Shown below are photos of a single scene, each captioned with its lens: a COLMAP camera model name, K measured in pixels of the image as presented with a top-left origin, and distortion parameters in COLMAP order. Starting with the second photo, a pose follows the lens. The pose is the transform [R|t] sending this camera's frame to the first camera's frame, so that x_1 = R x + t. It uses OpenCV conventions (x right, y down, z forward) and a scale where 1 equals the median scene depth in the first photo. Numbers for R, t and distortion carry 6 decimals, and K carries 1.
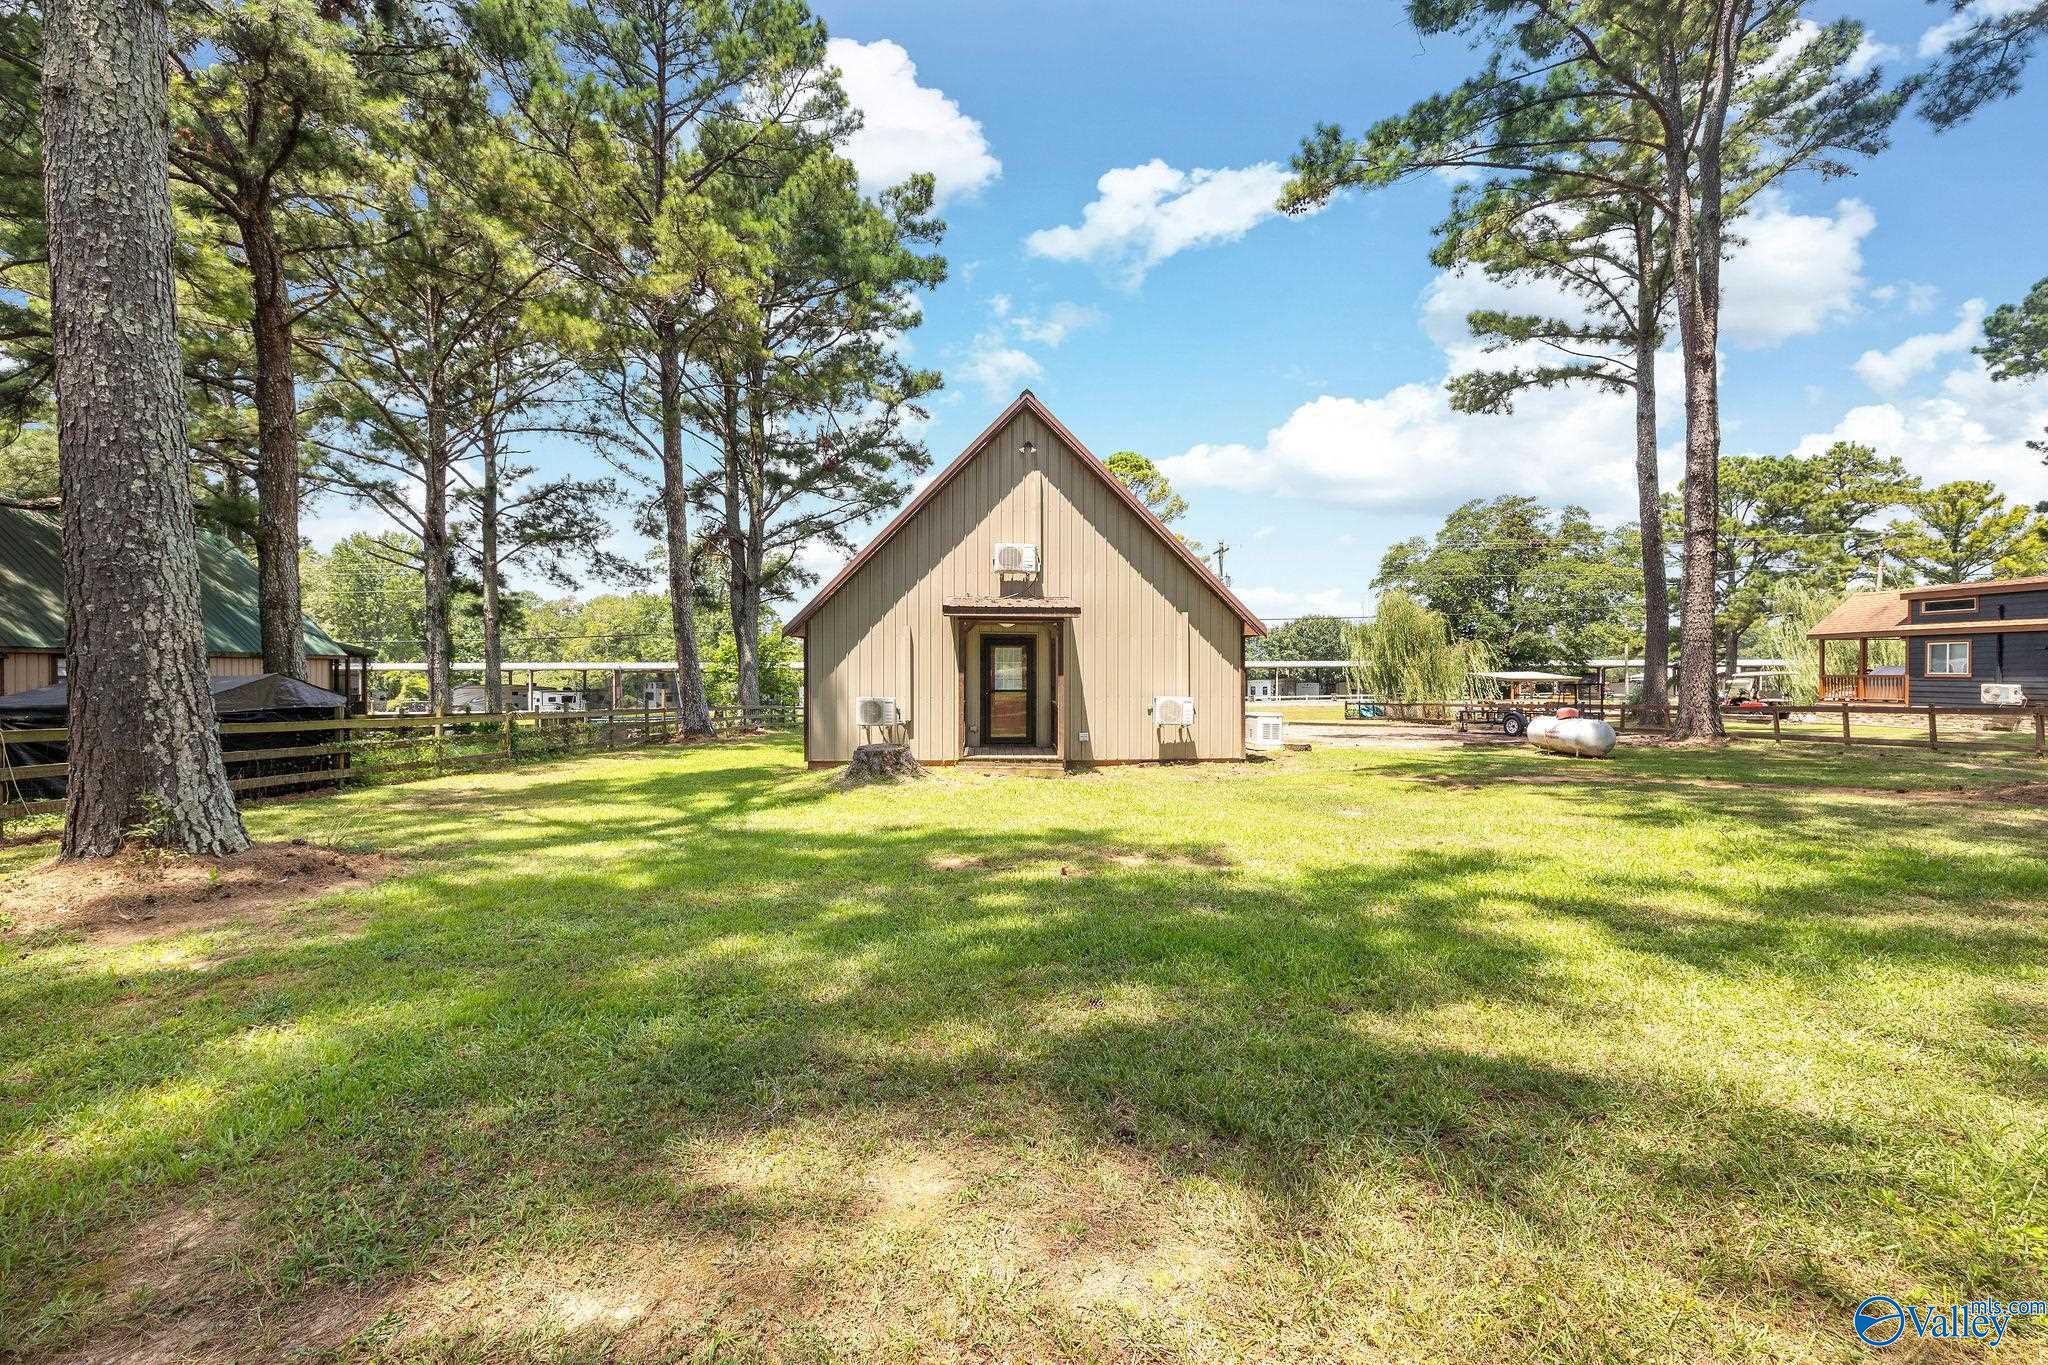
lens RADIAL K [[880.5, 0, 1027.2], [0, 880.5, 681.5], [0, 0, 1]] dist [0.000836, 0.001193]
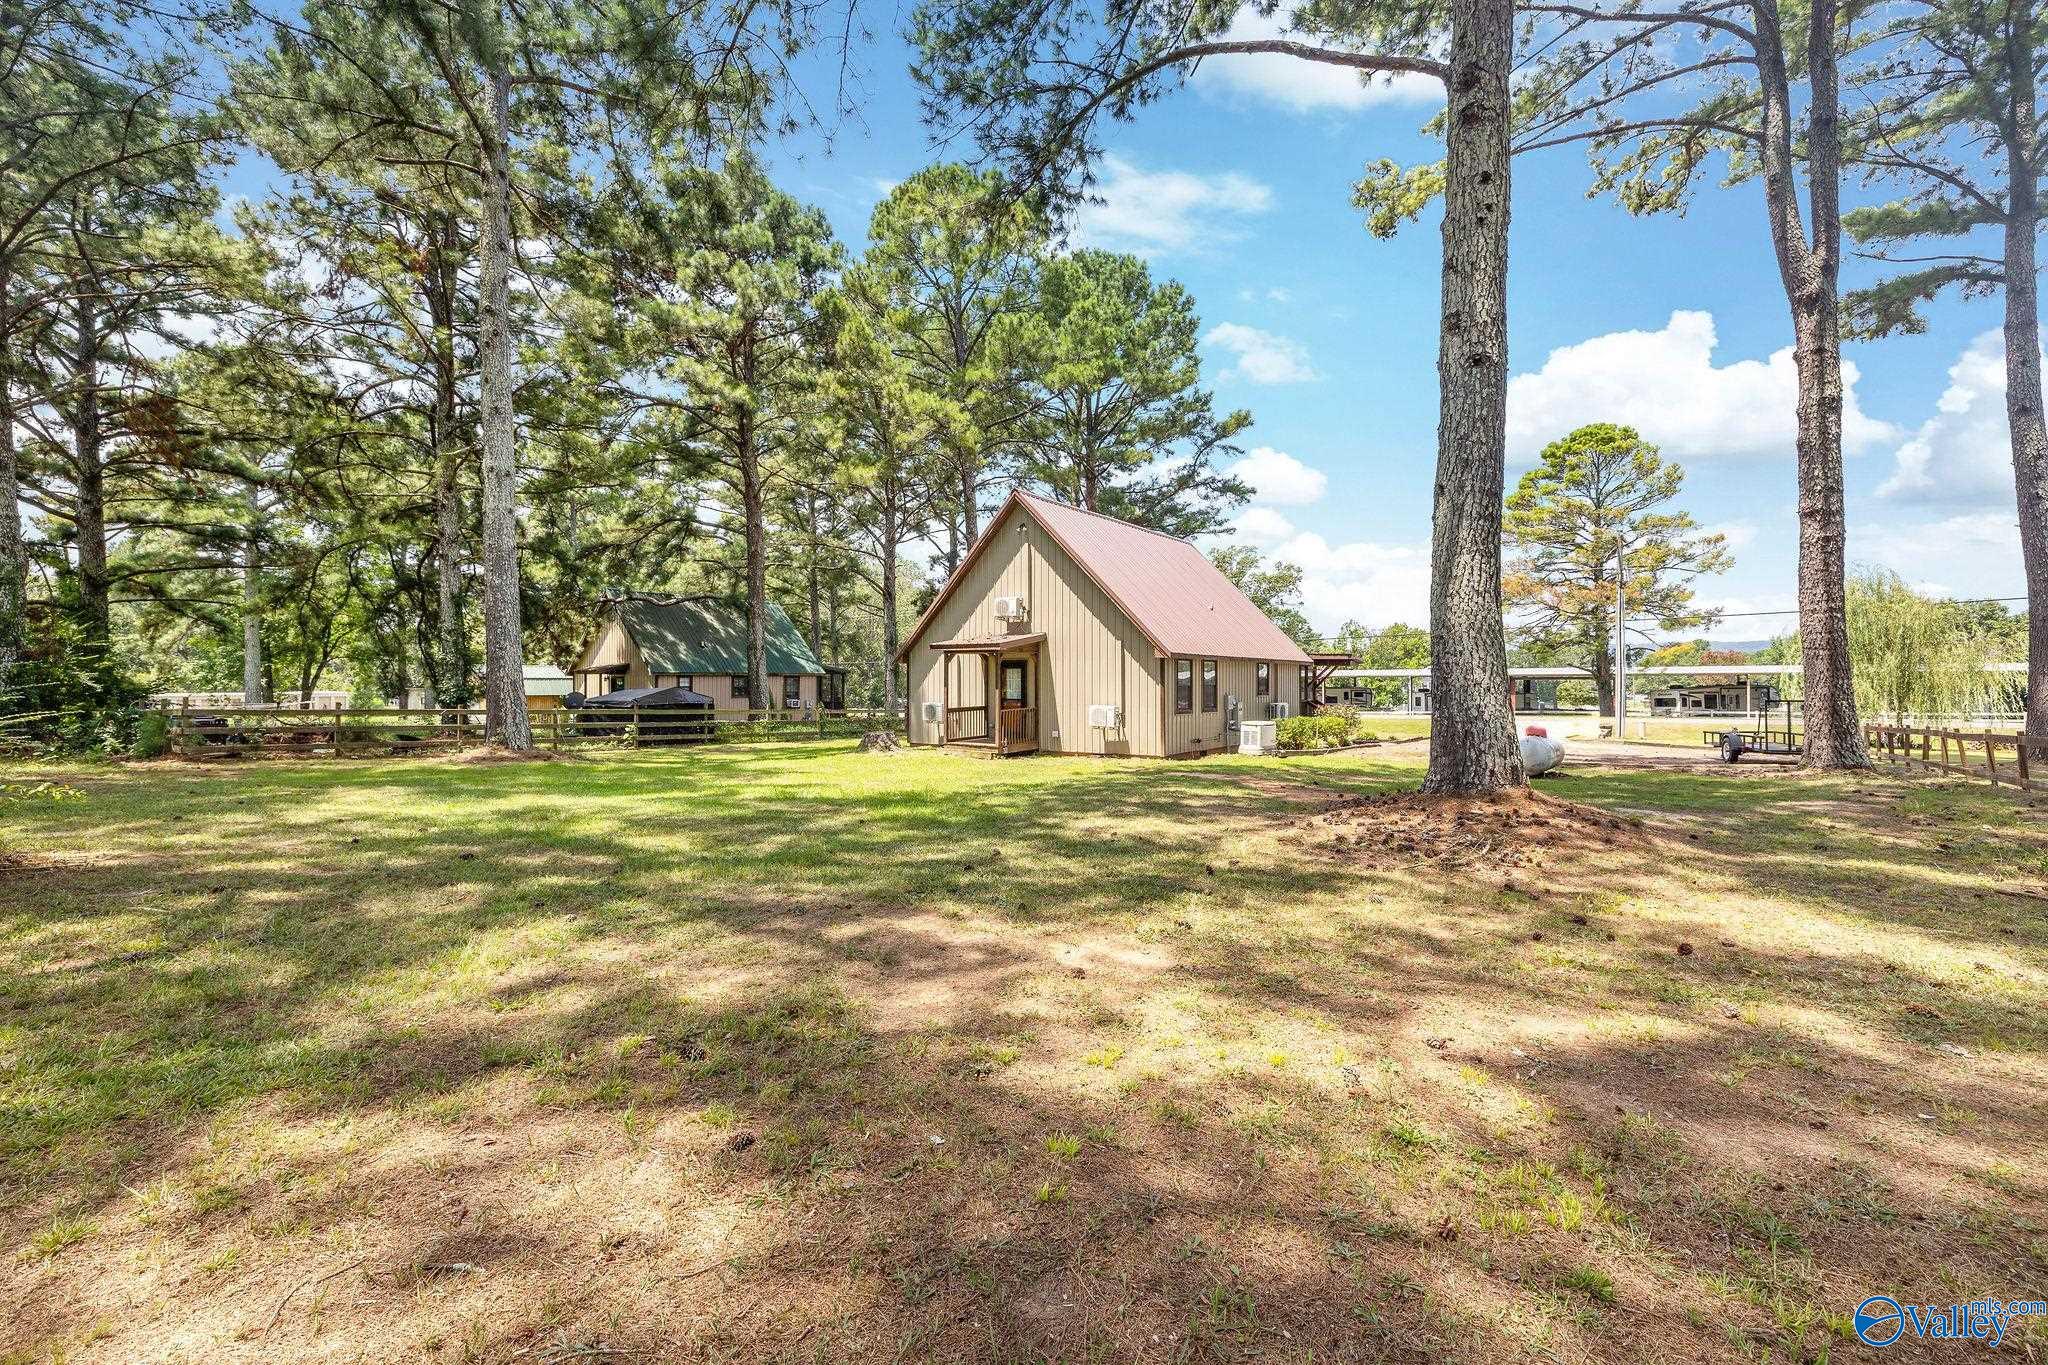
lens RADIAL K [[880.5, 0, 1010.6], [0, 880.5, 676.6], [0, 0, 1]] dist [0.000836, 0.001193]
pose [[0.777943, -0.003598, -0.628325, 0.864633], [-0.004552, 0.999925, -0.011362, -0.009632], [0.628318, 0.011699, 0.777868, -0.099273]]
